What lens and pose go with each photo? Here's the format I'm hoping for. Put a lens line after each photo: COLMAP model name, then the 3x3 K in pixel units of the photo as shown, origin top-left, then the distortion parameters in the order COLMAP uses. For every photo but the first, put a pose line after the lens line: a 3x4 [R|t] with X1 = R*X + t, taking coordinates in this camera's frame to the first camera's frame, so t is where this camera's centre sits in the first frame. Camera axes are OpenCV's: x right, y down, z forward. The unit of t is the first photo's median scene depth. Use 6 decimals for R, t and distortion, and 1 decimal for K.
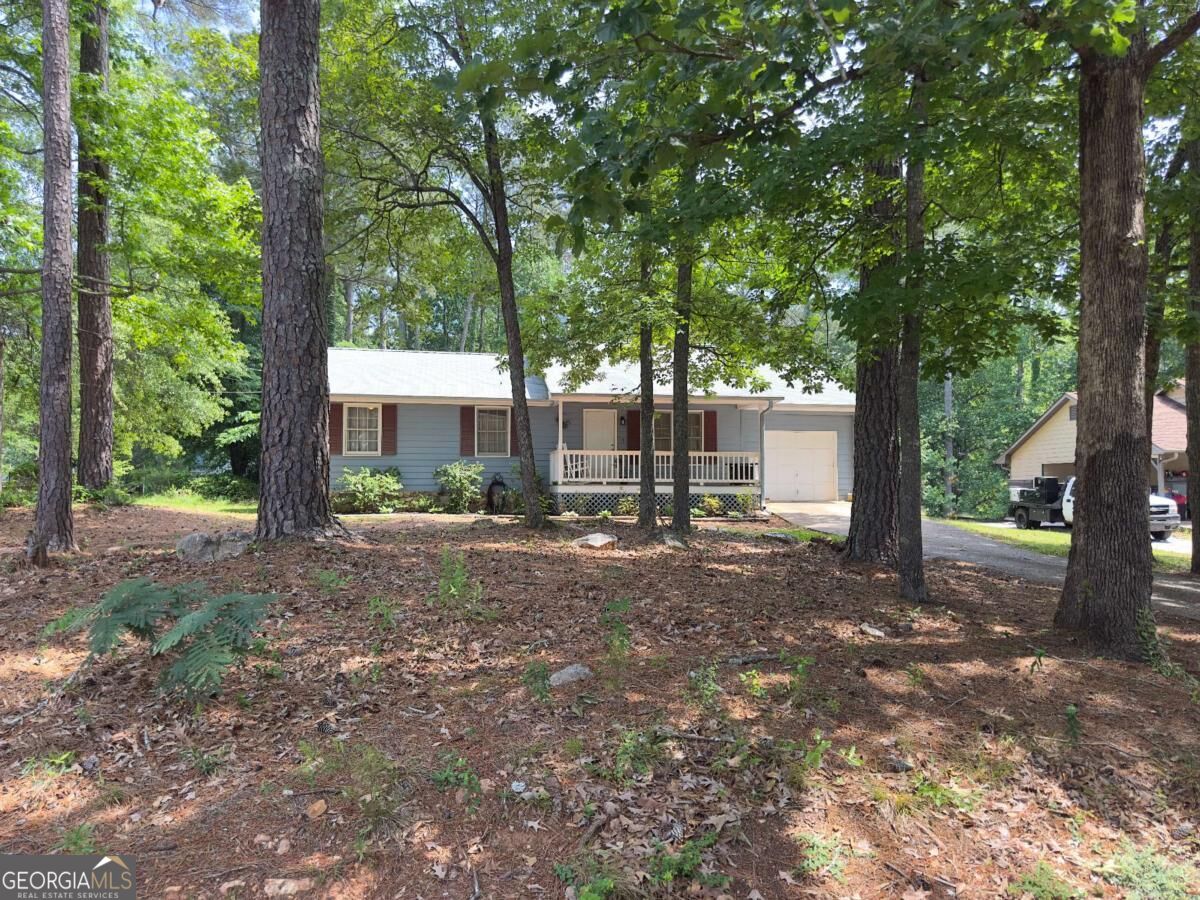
lens RADIAL K [[856.4, 0, 605.3], [0, 856.4, 452.5], [0, 0, 1]] dist [0.041782, -0.039394]
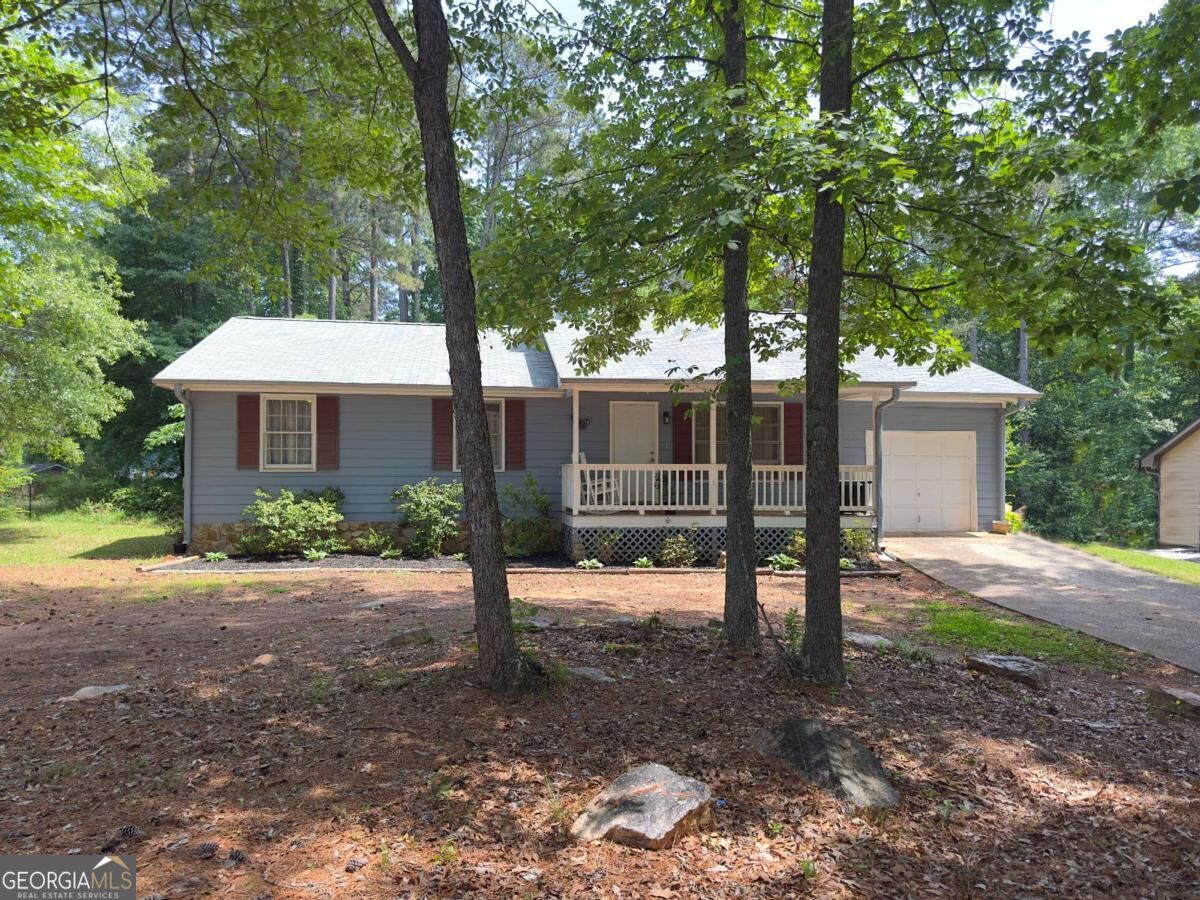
lens RADIAL K [[856.4, 0, 591.9], [0, 856.4, 451.2], [0, 0, 1]] dist [0.041782, -0.039394]
pose [[0.998963, -0.001434, -0.045508, -0.009277], [0.002110, 0.999888, 0.014815, -0.021999], [0.045482, -0.014896, 0.998854, 0.330311]]
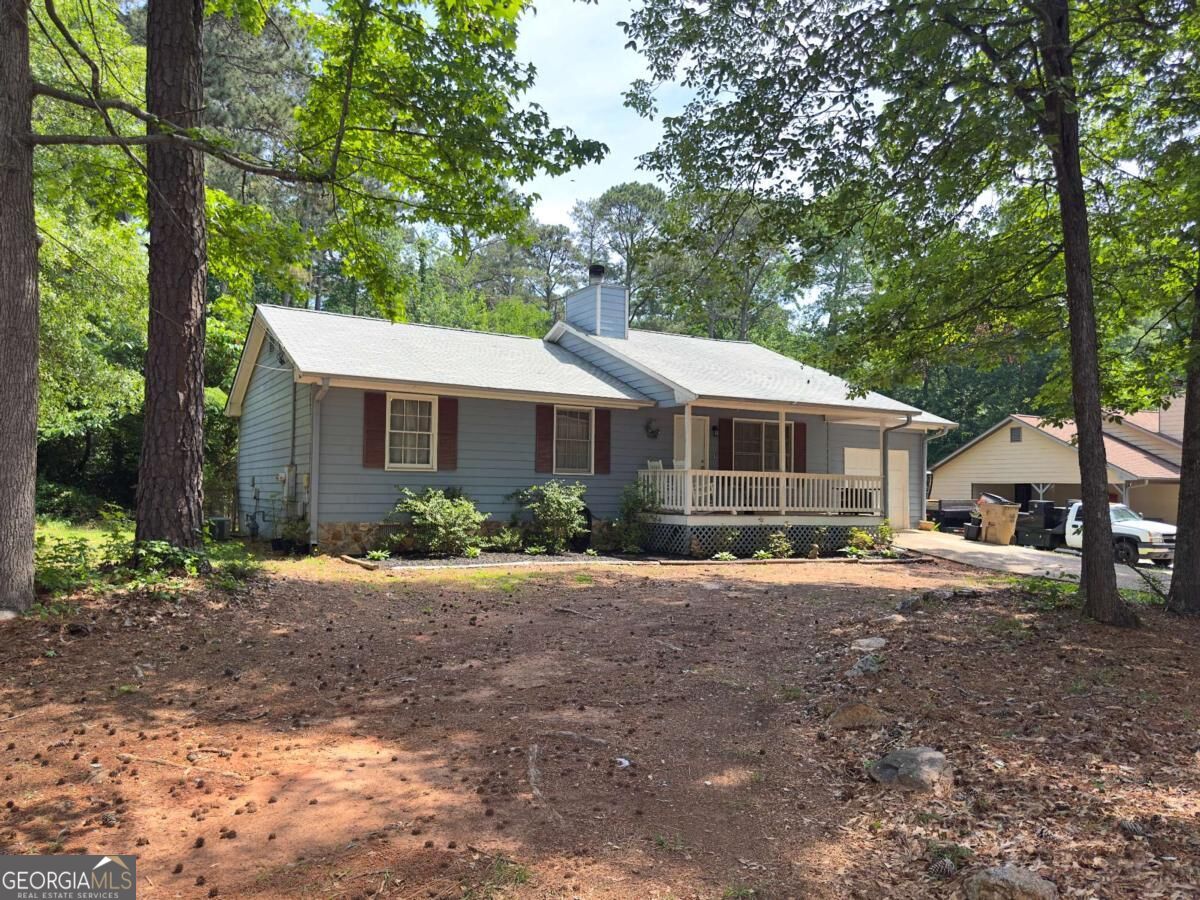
lens RADIAL K [[856.4, 0, 587.6], [0, 856.4, 447.2], [0, 0, 1]] dist [0.041782, -0.039394]
pose [[0.938580, 0.030044, 0.343751, -0.393197], [-0.030821, 0.999520, -0.003204, -0.017070], [-0.343682, -0.007588, 0.939055, 0.311824]]
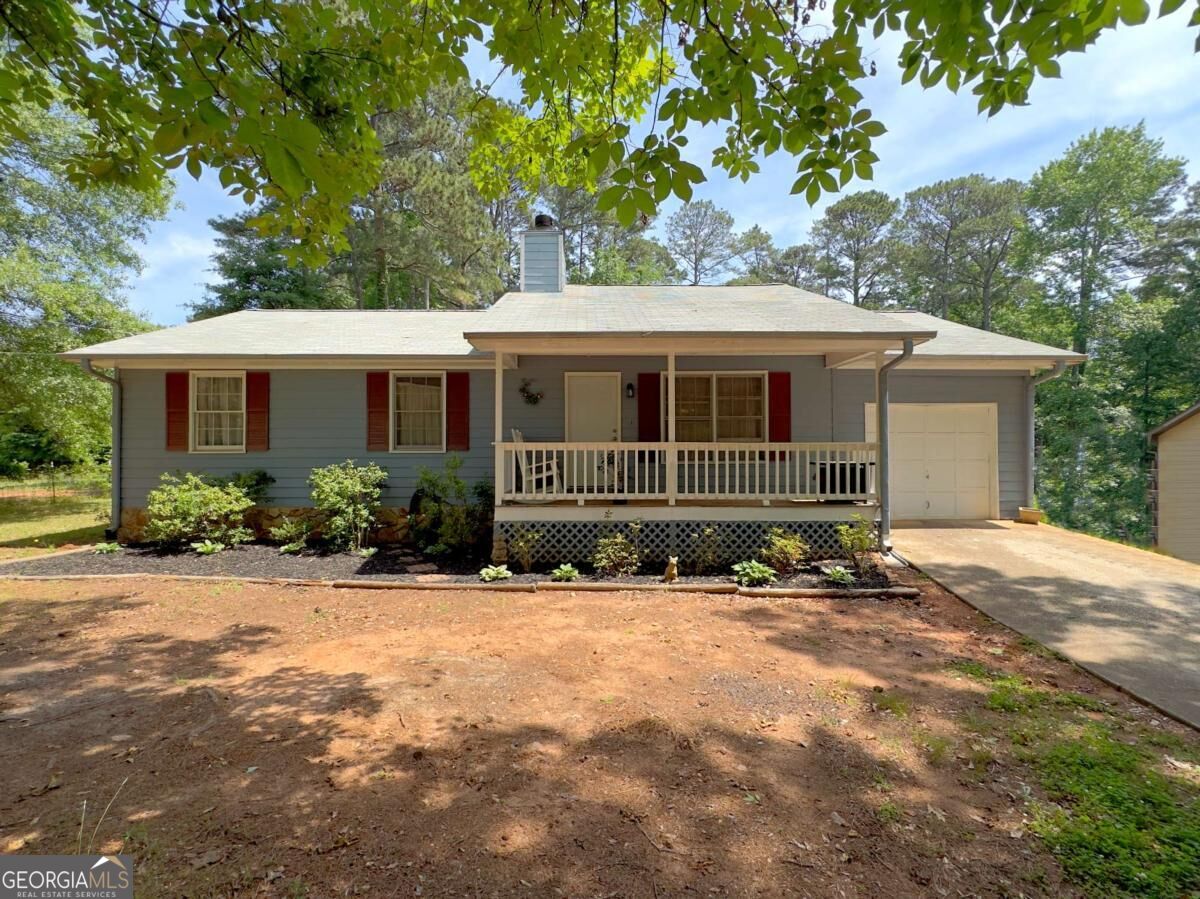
lens RADIAL K [[563.1, 0, 602.6], [0, 563.1, 441.7], [0, 0, 1]] dist [-0.015336, 0.003837]
pose [[0.986307, -0.007240, -0.164762, 0.070802], [0.010411, 0.999777, 0.018388, -0.009132], [0.164592, -0.019851, 0.986162, 0.646406]]
